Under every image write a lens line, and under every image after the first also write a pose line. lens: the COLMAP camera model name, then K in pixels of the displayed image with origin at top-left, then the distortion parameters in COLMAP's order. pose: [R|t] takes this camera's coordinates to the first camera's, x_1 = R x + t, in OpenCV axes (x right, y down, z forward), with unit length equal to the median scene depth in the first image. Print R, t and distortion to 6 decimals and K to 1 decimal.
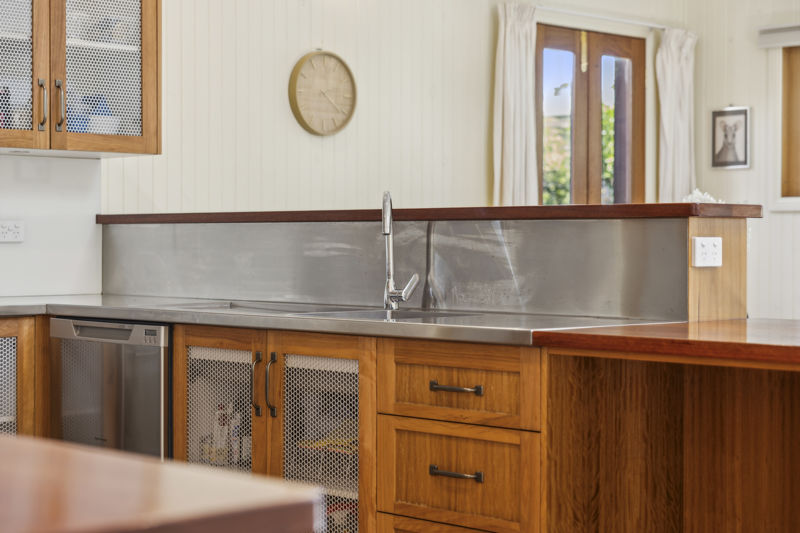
lens RADIAL K [[1538.6, 0, 400.0], [0, 1538.6, 266.5], [0, 0, 1]] dist [0.058556, 0.074756]
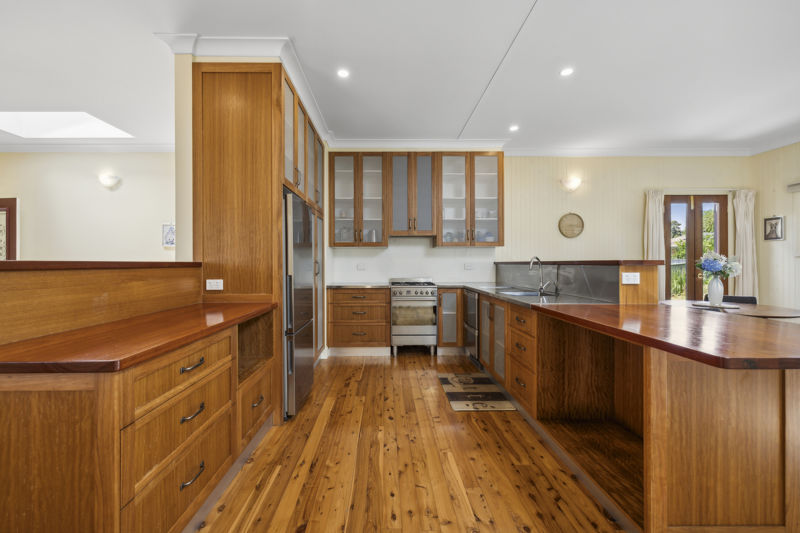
lens RADIAL K [[340.5, 0, 395.5], [0, 340.5, 262.5], [0, 0, 1]] dist [0.000319, 0.000291]
pose [[0.710245, -0.004730, -0.703939, 0.227433], [-0.008870, 0.999838, -0.015668, -0.016425], [0.703899, 0.017372, 0.710088, 0.208867]]
